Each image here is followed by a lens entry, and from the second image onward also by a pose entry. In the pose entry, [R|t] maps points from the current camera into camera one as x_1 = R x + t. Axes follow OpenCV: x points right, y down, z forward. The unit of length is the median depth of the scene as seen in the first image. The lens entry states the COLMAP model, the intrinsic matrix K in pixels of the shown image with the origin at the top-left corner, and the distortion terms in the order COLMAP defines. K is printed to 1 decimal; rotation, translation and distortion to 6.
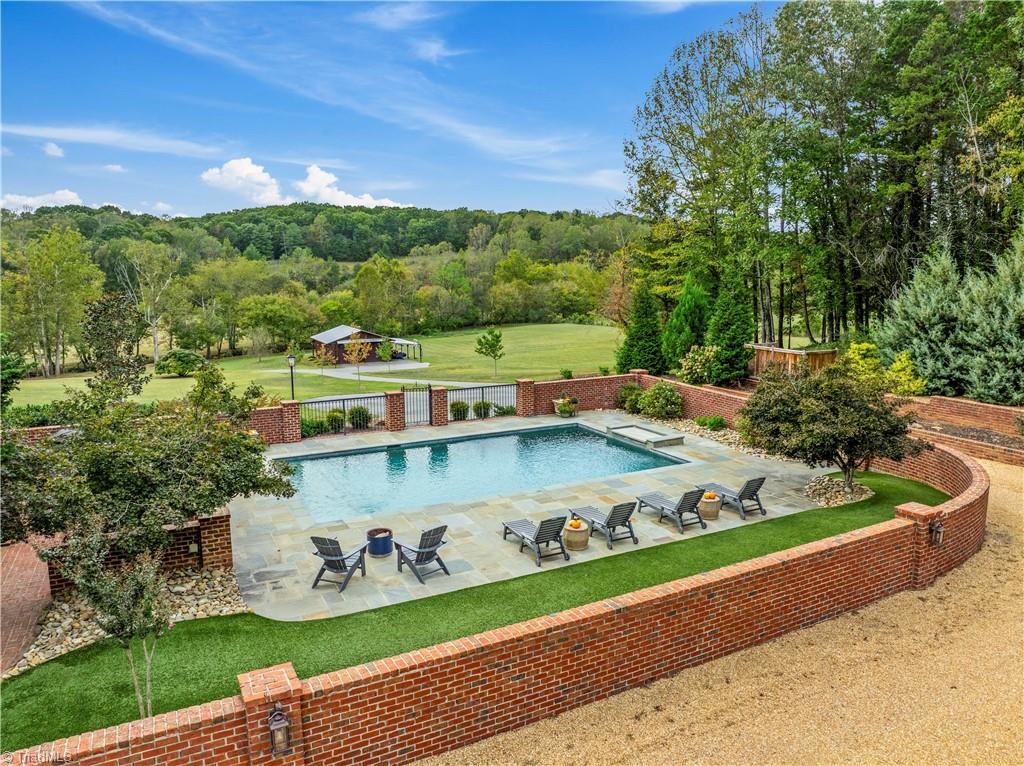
lens RADIAL K [[722.2, 0, 512.0], [0, 722.2, 383.0], [0, 0, 1]] dist [-0.049363, -0.003329]
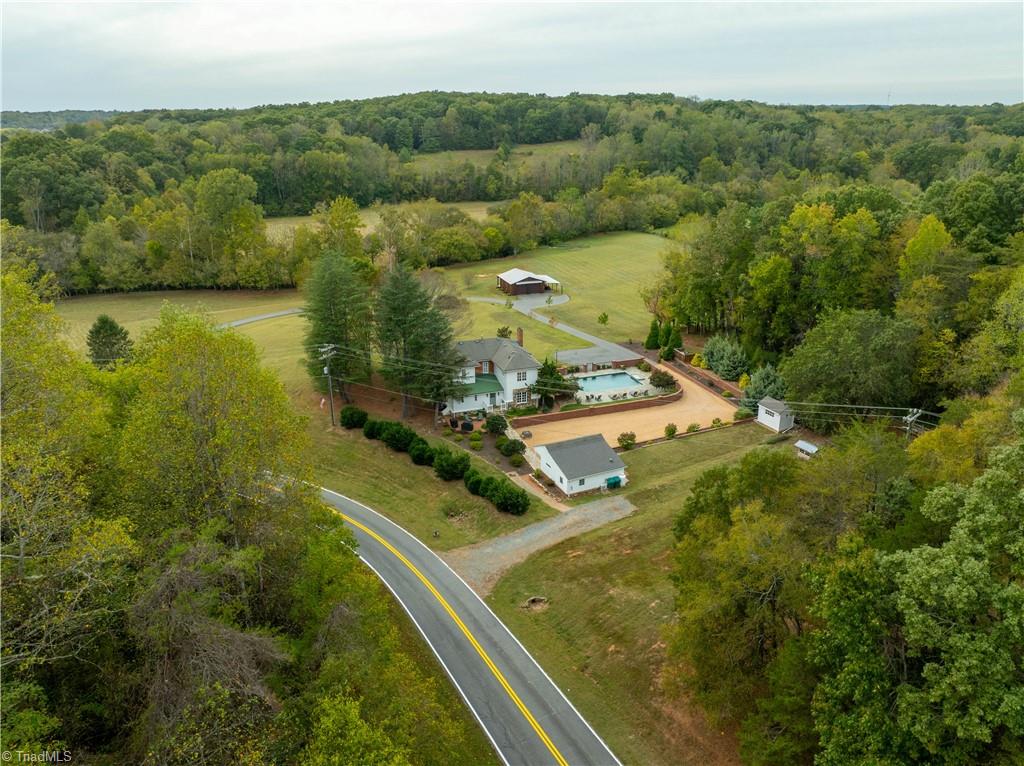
lens RADIAL K [[722.2, 0, 512.0], [0, 722.2, 383.0], [0, 0, 1]] dist [-0.049363, -0.003329]
pose [[0.990481, 0.050311, -0.128126, -0.002800], [-0.022878, 0.978035, 0.207181, -0.079303], [0.135735, -0.202277, 0.969876, -0.347686]]
